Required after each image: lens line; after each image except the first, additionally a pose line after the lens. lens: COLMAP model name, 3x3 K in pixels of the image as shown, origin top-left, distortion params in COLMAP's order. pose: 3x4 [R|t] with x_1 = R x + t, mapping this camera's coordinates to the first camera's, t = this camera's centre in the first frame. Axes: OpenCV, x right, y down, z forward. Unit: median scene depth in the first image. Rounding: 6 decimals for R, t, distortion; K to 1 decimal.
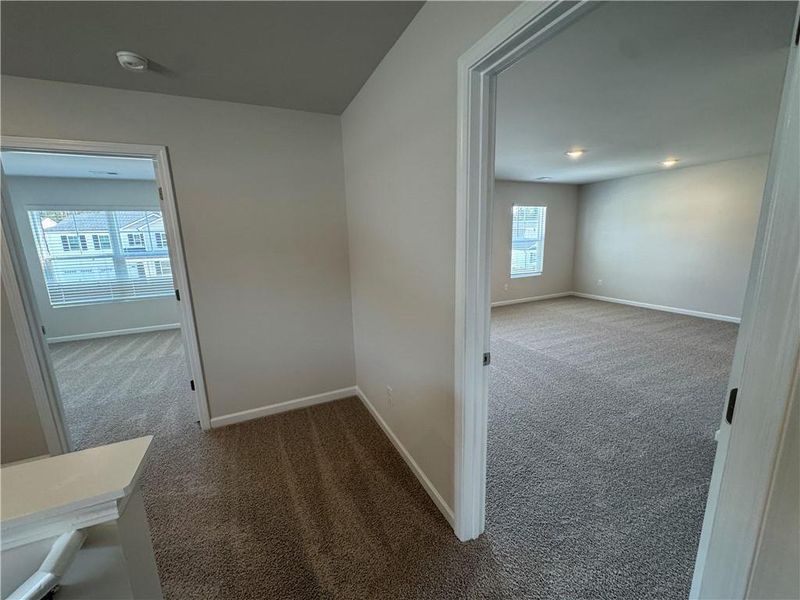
lens RADIAL K [[333.7, 0, 387.1], [0, 333.7, 303.6], [0, 0, 1]] dist [-0.011985, 0.000211]
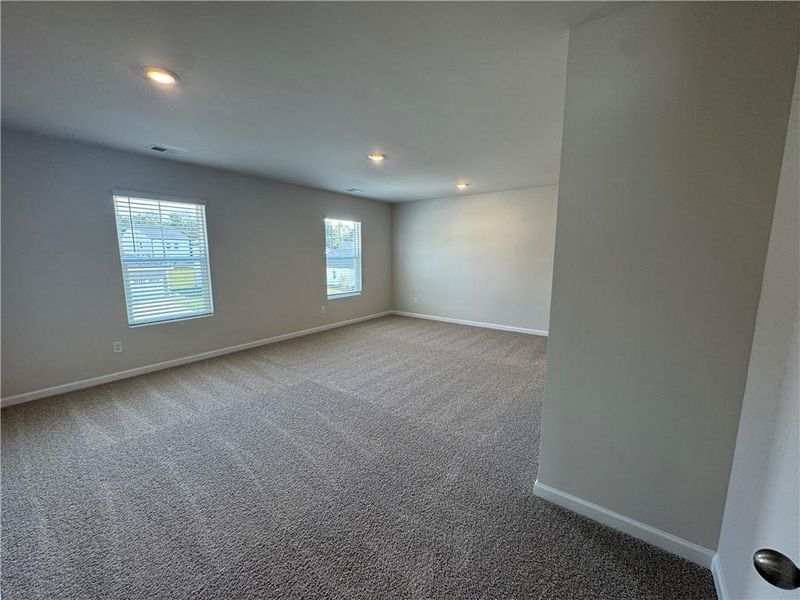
lens RADIAL K [[333.7, 0, 400.8], [0, 333.7, 298.5], [0, 0, 1]] dist [-0.011985, 0.000211]
pose [[0.872169, -0.030875, 0.488229, 0.144765], [0.064517, 0.996549, -0.052232, -0.027116], [-0.484931, 0.077054, 0.871151, 0.184581]]
